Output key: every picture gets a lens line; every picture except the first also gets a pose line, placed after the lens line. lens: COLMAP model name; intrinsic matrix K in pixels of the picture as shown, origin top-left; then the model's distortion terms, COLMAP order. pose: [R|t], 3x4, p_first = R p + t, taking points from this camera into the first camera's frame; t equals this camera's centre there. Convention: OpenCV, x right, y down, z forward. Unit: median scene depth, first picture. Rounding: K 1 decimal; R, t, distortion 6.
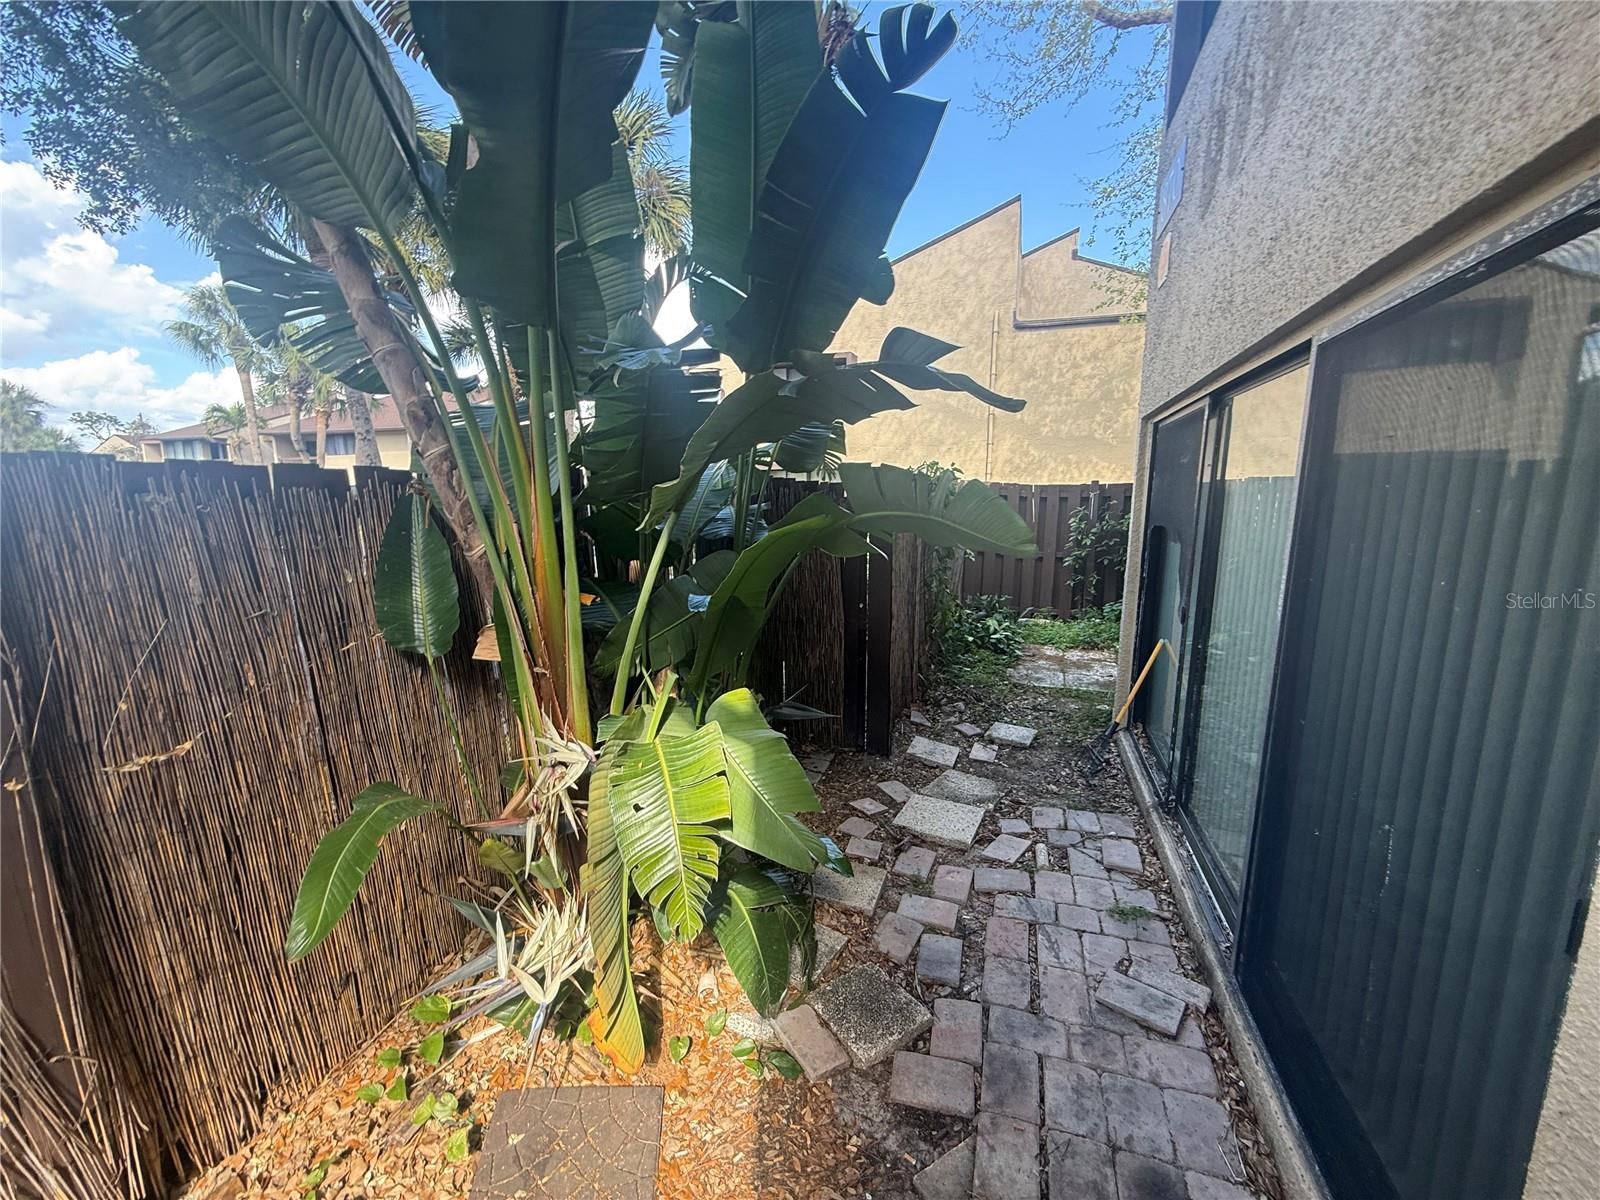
lens RADIAL K [[641.2, 0, 797.4], [0, 641.2, 600.4], [0, 0, 1]] dist [-0.002525, 0.000189]
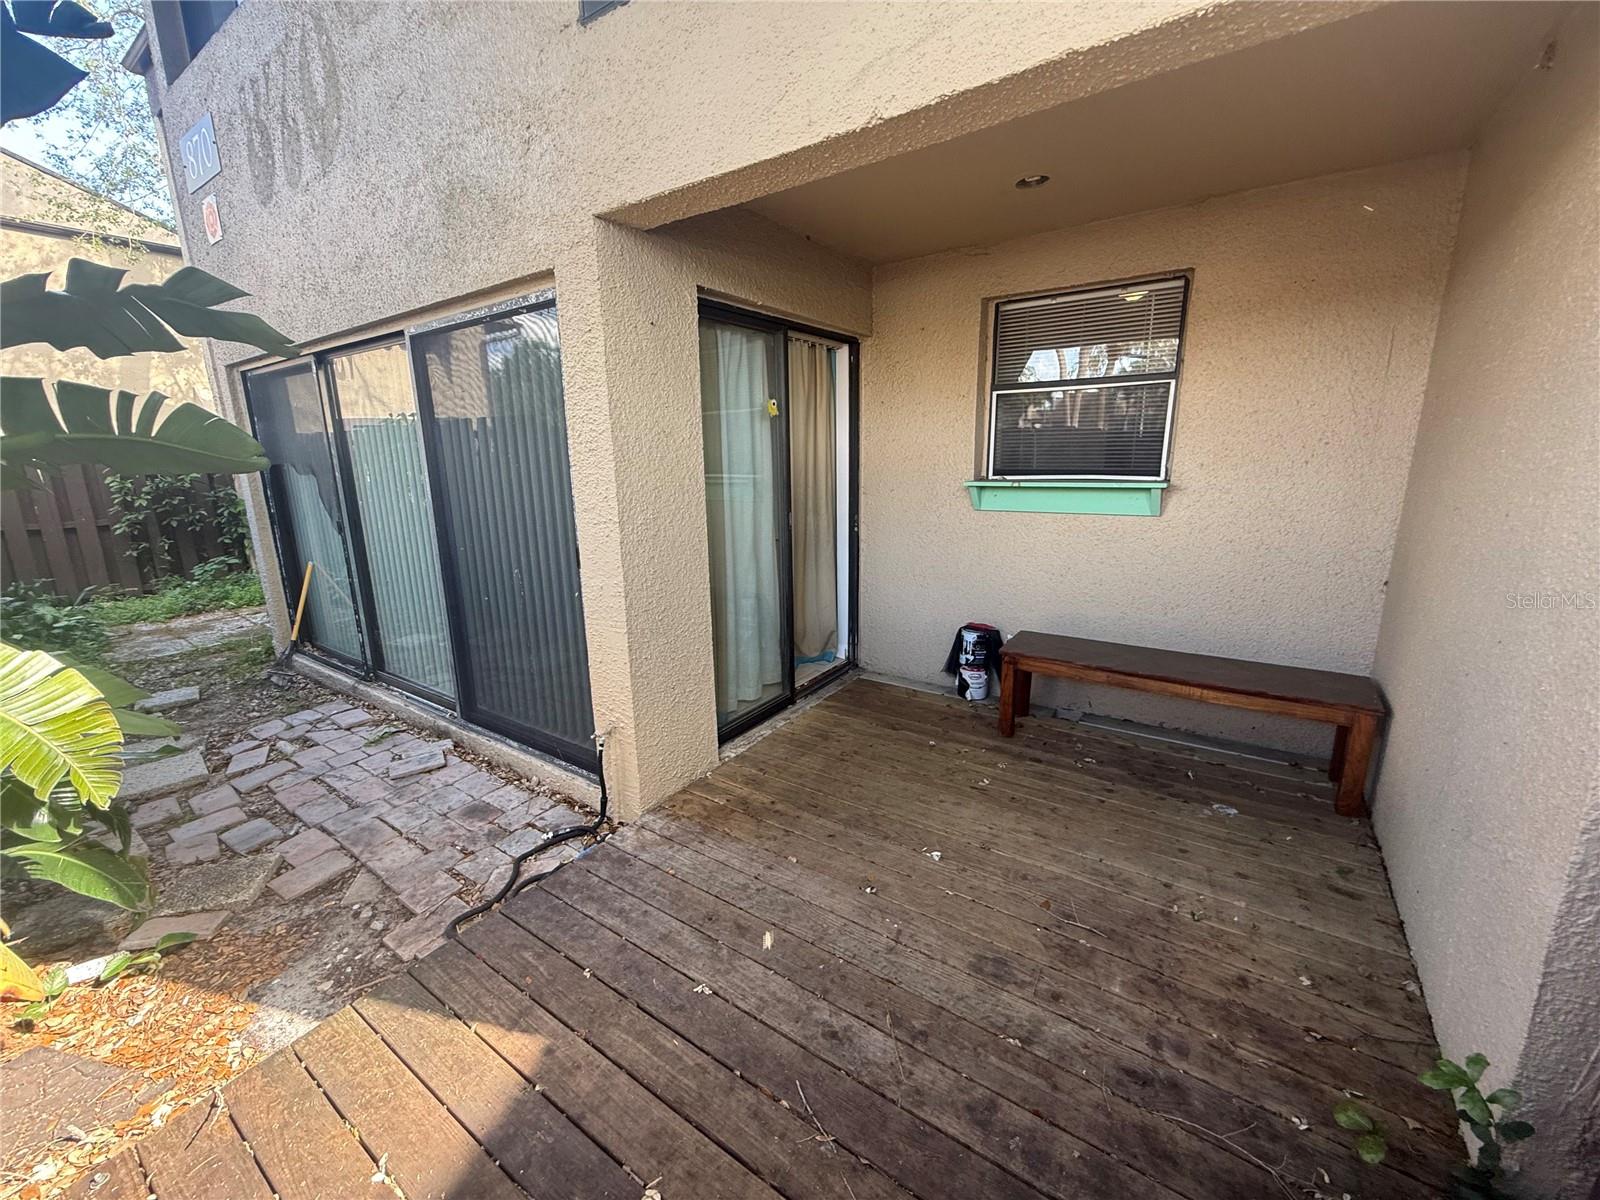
lens RADIAL K [[641.2, 0, 797.6], [0, 641.2, 597.9], [0, 0, 1]] dist [-0.002525, 0.000189]
pose [[0.270514, -0.222520, 0.936647, -0.381479], [0.178181, 0.967684, 0.178433, 0.094155], [-0.946083, 0.118624, 0.301421, -0.243668]]
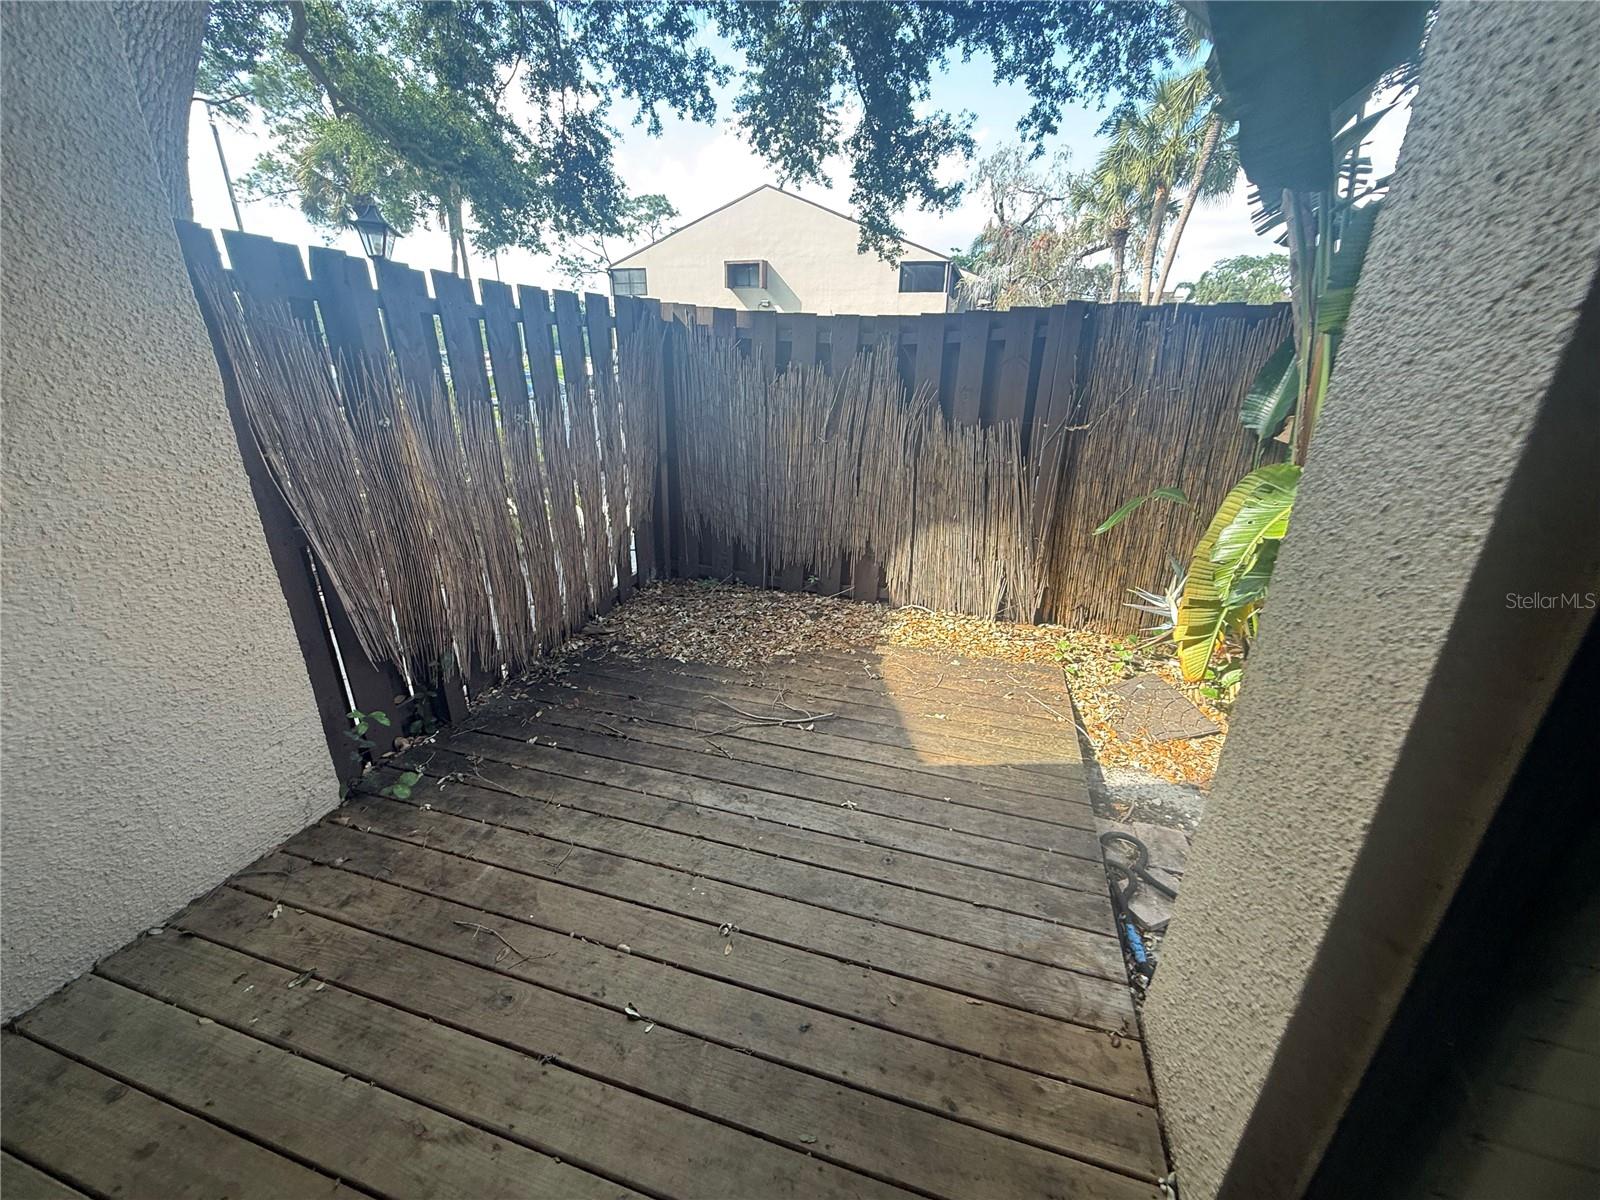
lens RADIAL K [[641.2, 0, 802.7], [0, 641.2, 598.3], [0, 0, 1]] dist [-0.002525, 0.000189]
pose [[0.043965, 0.367334, -0.929049, 0.660941], [-0.179854, 0.917665, 0.354322, 0.068030], [0.982710, 0.151515, 0.106412, -0.105528]]
